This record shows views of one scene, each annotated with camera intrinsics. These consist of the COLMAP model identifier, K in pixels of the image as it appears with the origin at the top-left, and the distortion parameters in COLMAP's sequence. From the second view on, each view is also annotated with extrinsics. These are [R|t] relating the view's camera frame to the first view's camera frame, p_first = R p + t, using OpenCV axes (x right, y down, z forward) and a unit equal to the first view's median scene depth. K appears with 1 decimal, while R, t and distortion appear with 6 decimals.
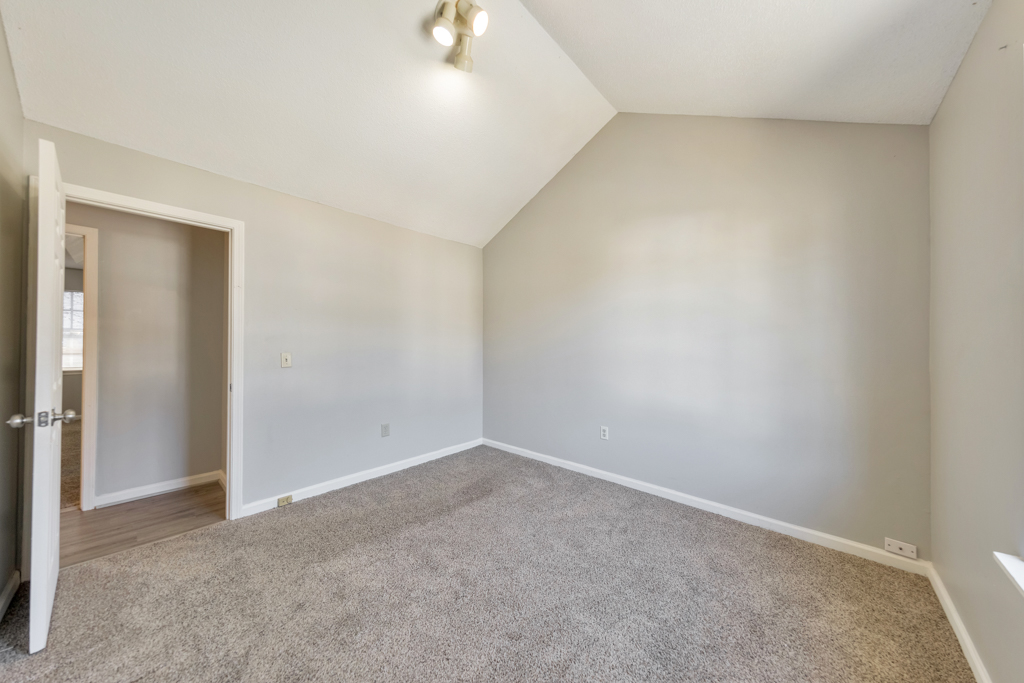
lens RADIAL K [[343.7, 0, 513.6], [0, 343.7, 340.6], [0, 0, 1]] dist [0.005498, -0.000367]
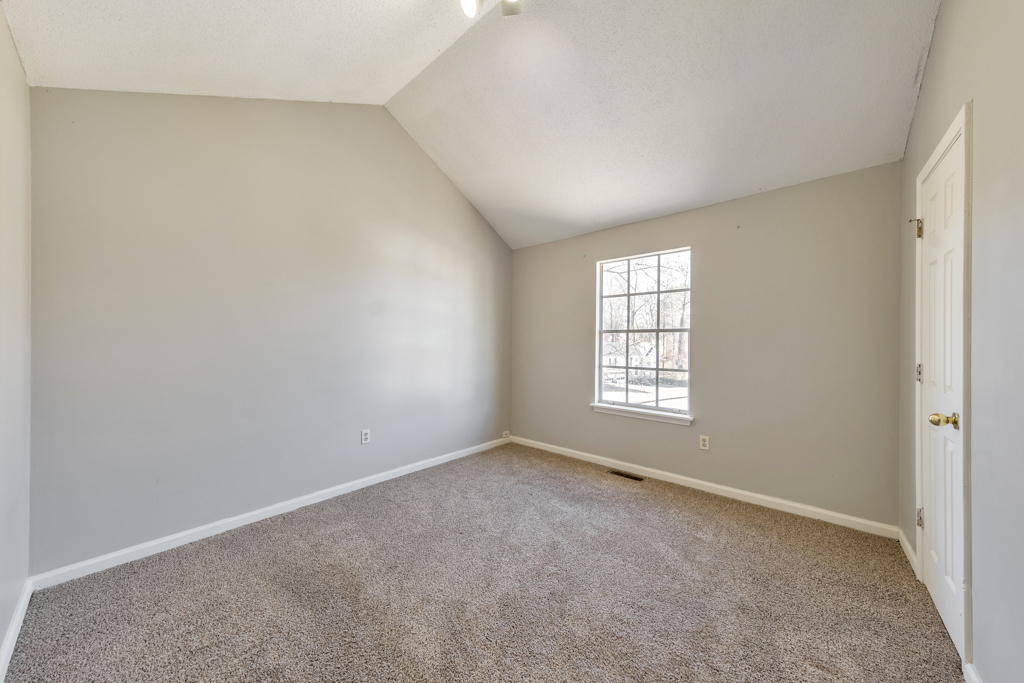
lens RADIAL K [[343.7, 0, 515.2], [0, 343.7, 339.9], [0, 0, 1]] dist [0.005498, -0.000367]
pose [[-0.048991, 0.007858, 0.998768, -0.786971], [-0.029242, 0.999529, -0.009299, 0.004376], [-0.998371, -0.029662, -0.048738, 0.746336]]
